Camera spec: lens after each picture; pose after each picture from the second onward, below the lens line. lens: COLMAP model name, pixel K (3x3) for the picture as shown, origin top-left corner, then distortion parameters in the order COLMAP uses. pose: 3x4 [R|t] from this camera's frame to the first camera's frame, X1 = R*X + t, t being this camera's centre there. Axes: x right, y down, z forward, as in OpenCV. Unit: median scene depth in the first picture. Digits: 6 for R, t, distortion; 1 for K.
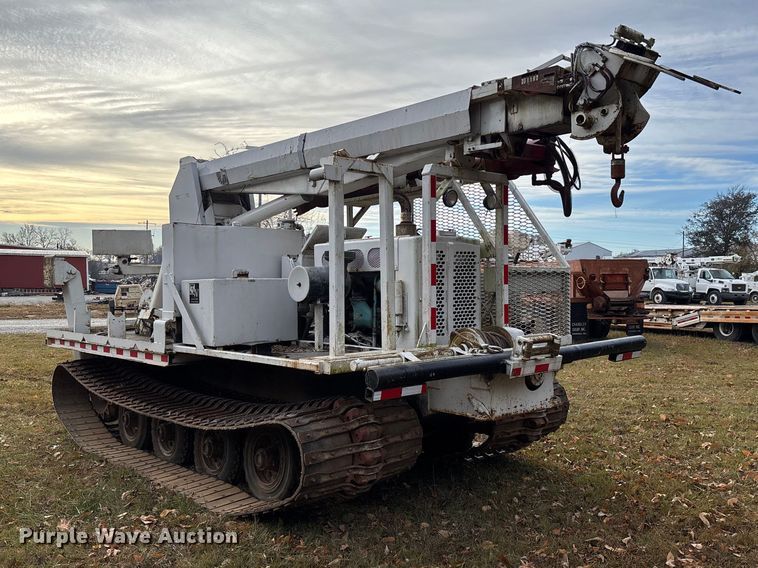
lens RADIAL K [[686.2, 0, 379.0], [0, 686.2, 284.0], [0, 0, 1]] dist [0.212147, -0.587526]
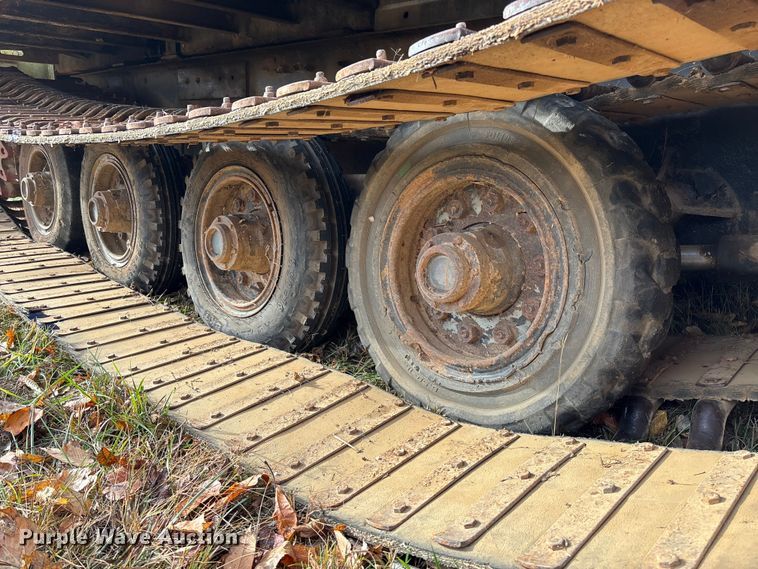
lens RADIAL K [[567.7, 0, 377.1], [0, 567.7, 293.6], [0, 0, 1]] dist [0.053137, -0.054933]
pose [[0.996034, 0.014595, 0.087771, -0.215784], [-0.037298, 0.964091, 0.262941, 0.204712], [-0.080781, -0.265172, 0.960811, 0.797920]]
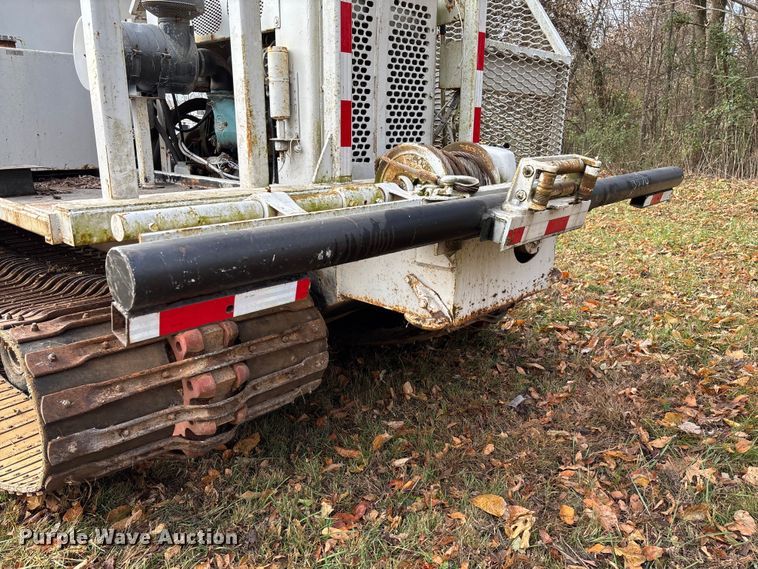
lens RADIAL K [[567.7, 0, 377.1], [0, 567.7, 293.6], [0, 0, 1]] dist [0.053137, -0.054933]
pose [[0.996117, -0.005215, 0.087886, 0.059696], [-0.019266, 0.961137, 0.275398, 0.050051], [-0.085907, -0.276022, 0.957304, 0.524682]]
